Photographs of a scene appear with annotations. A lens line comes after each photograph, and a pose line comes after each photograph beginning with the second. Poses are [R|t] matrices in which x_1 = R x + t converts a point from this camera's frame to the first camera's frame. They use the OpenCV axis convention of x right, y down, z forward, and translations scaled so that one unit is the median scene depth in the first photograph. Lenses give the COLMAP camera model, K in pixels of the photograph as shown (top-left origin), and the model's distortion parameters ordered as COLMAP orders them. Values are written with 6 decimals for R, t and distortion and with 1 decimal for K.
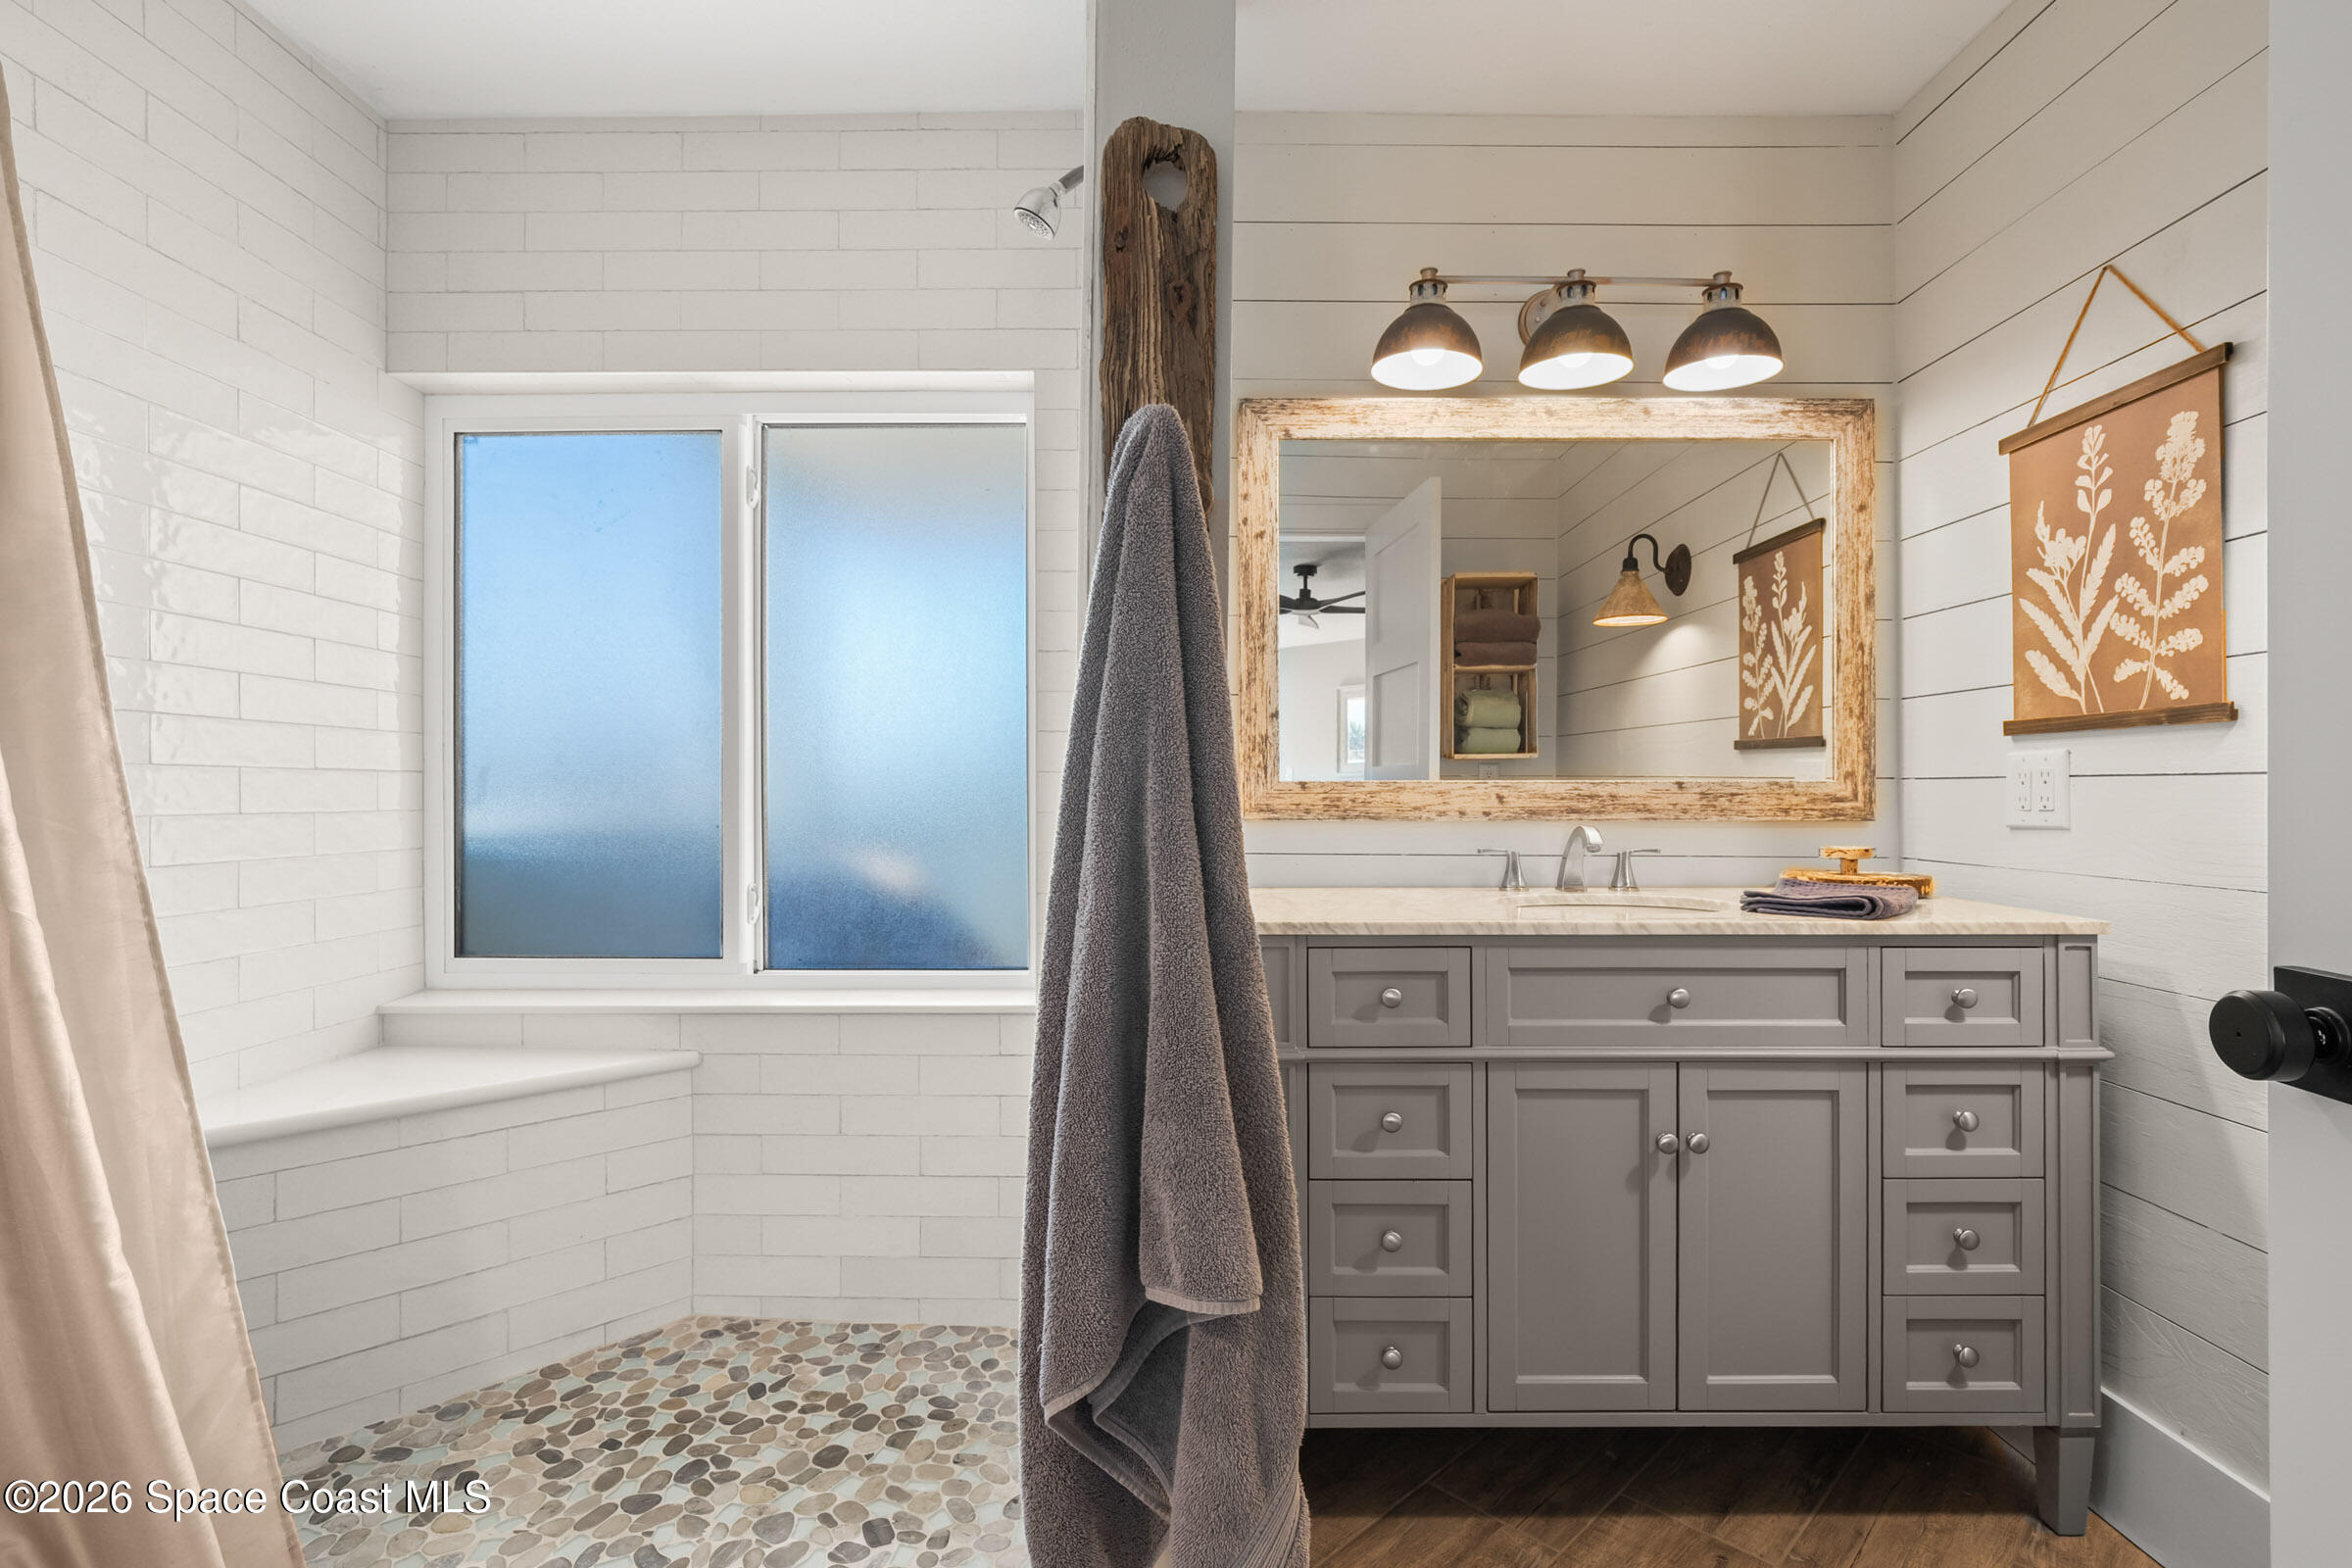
lens RADIAL K [[1085.3, 0, 1193.8], [0, 1085.3, 792.3], [0, 0, 1]] dist [-0.017757, 0.005170]
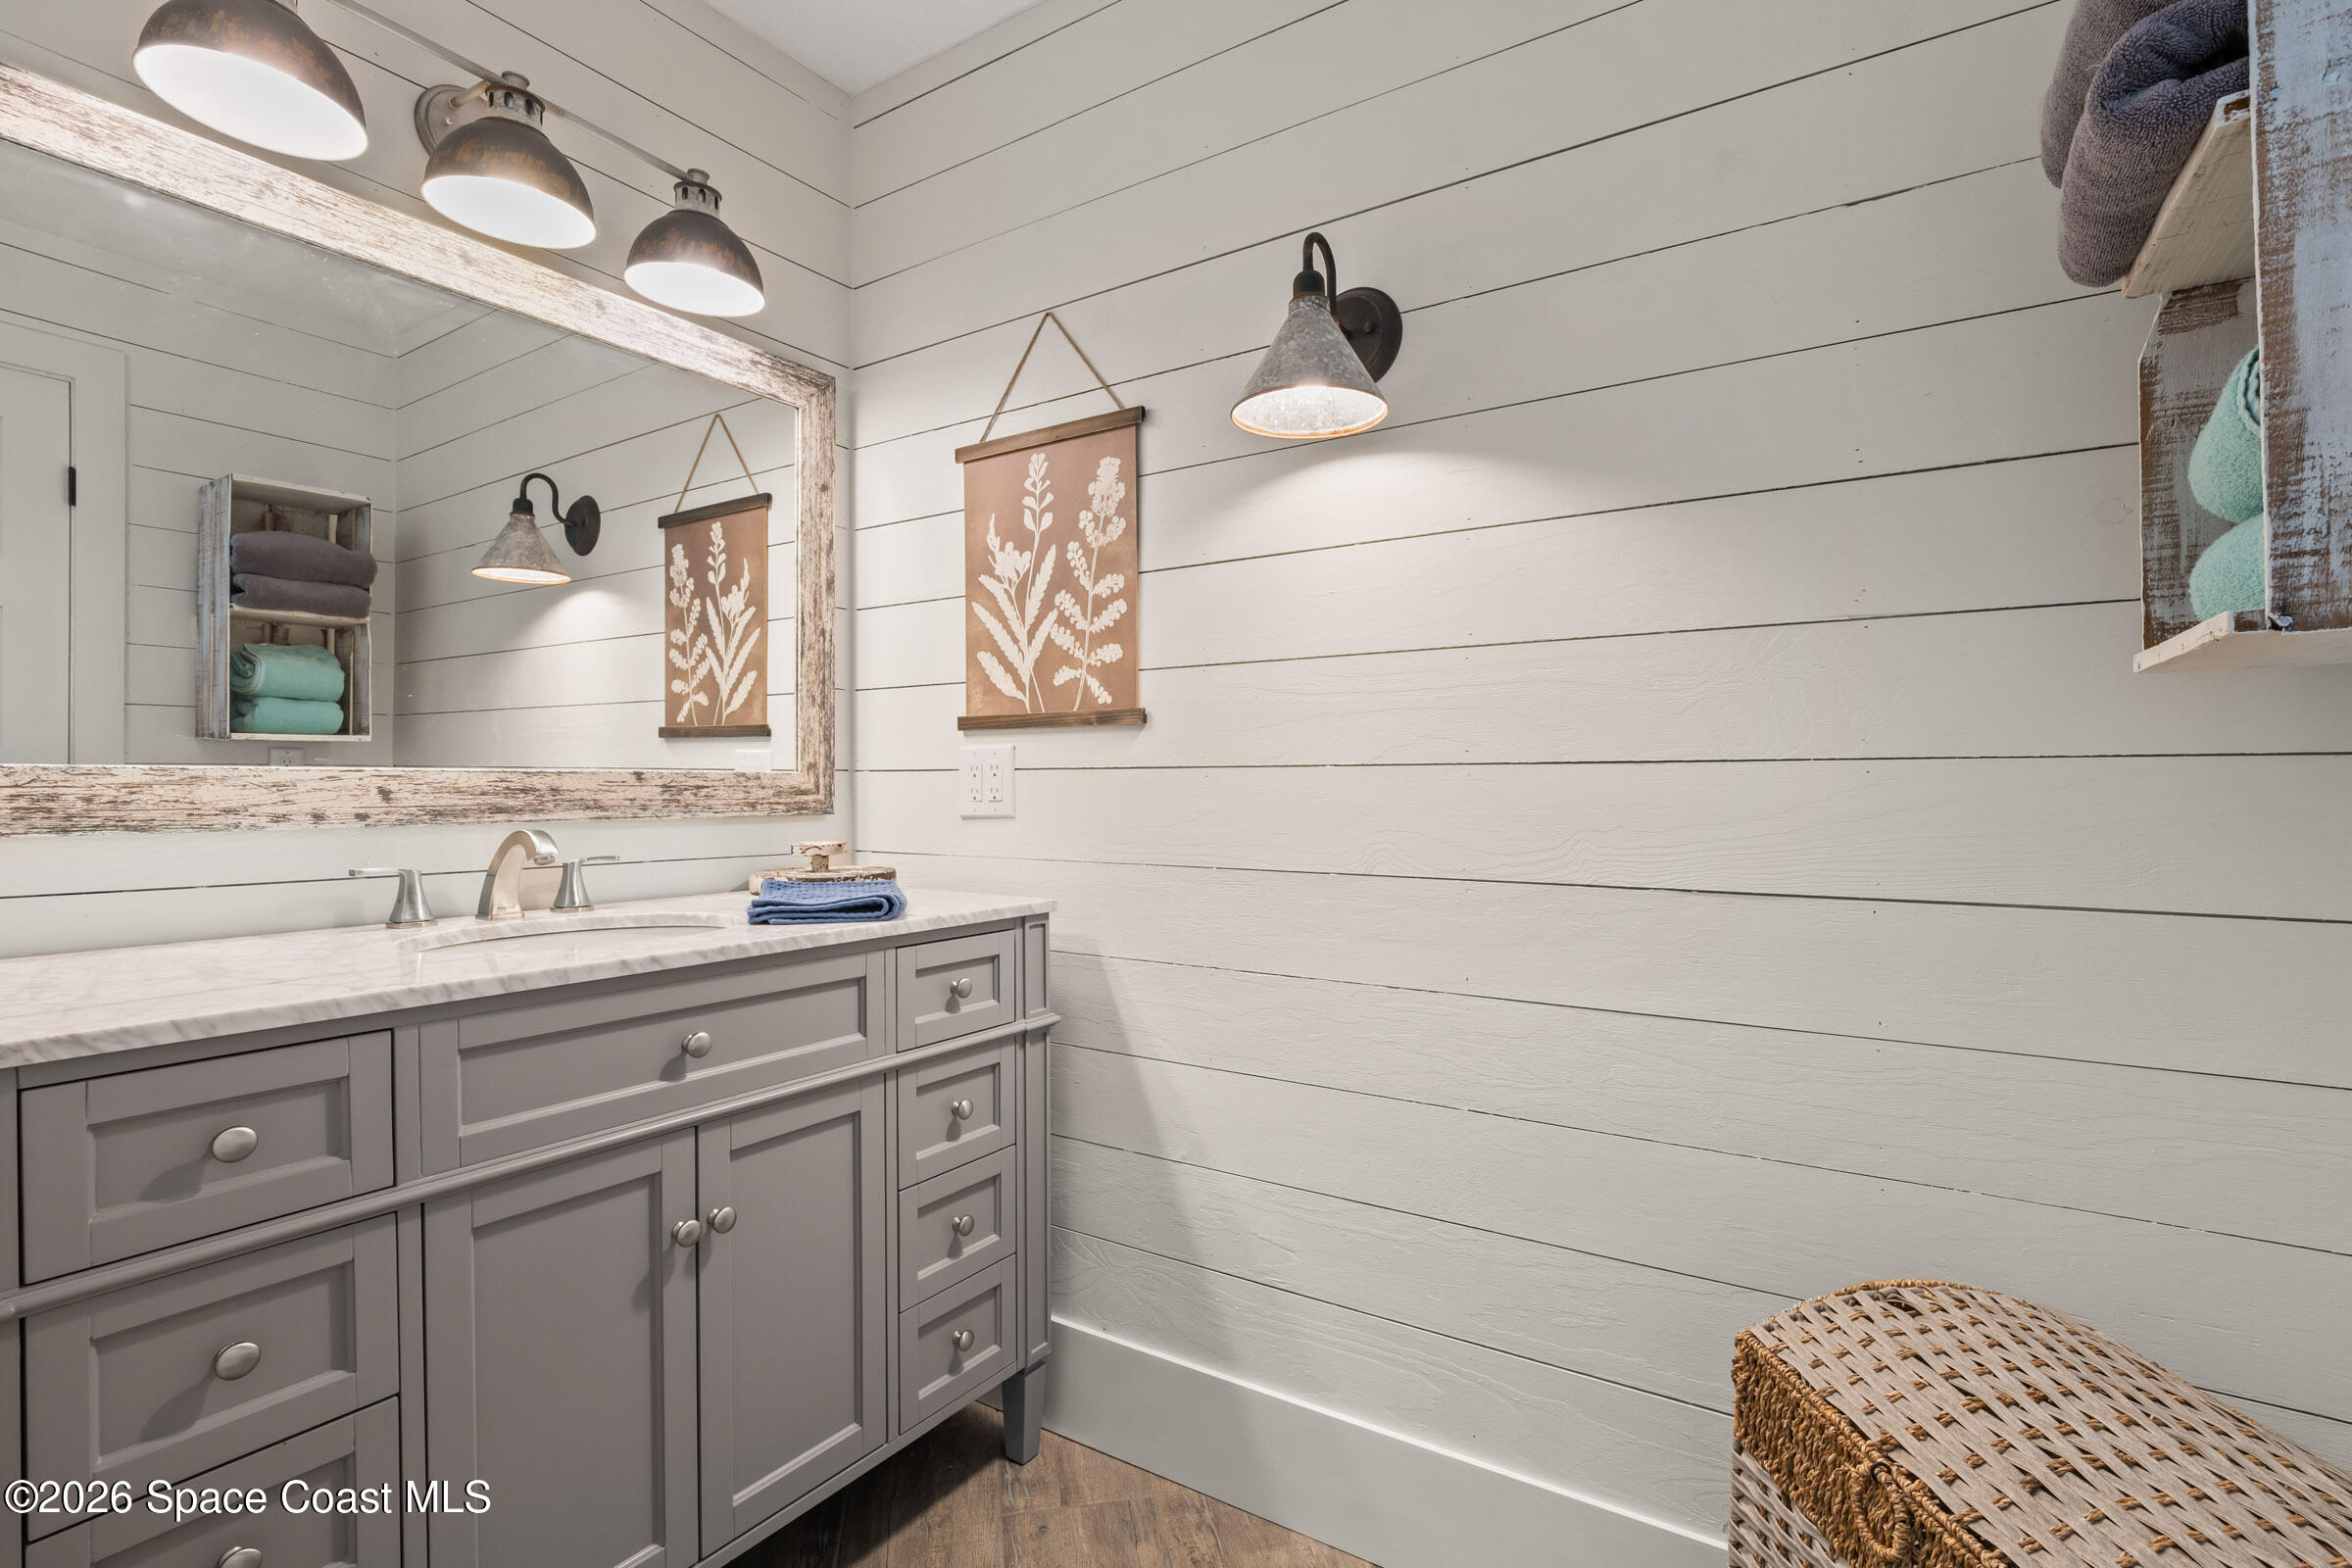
lens RADIAL K [[1085.3, 0, 1193.8], [0, 1085.3, 792.3], [0, 0, 1]] dist [-0.017757, 0.005170]
pose [[0.539230, -0.006232, 0.842136, -0.014640], [0.002337, 0.999980, 0.005903, 0.001891], [-0.842155, -0.001215, 0.539234, 0.203910]]
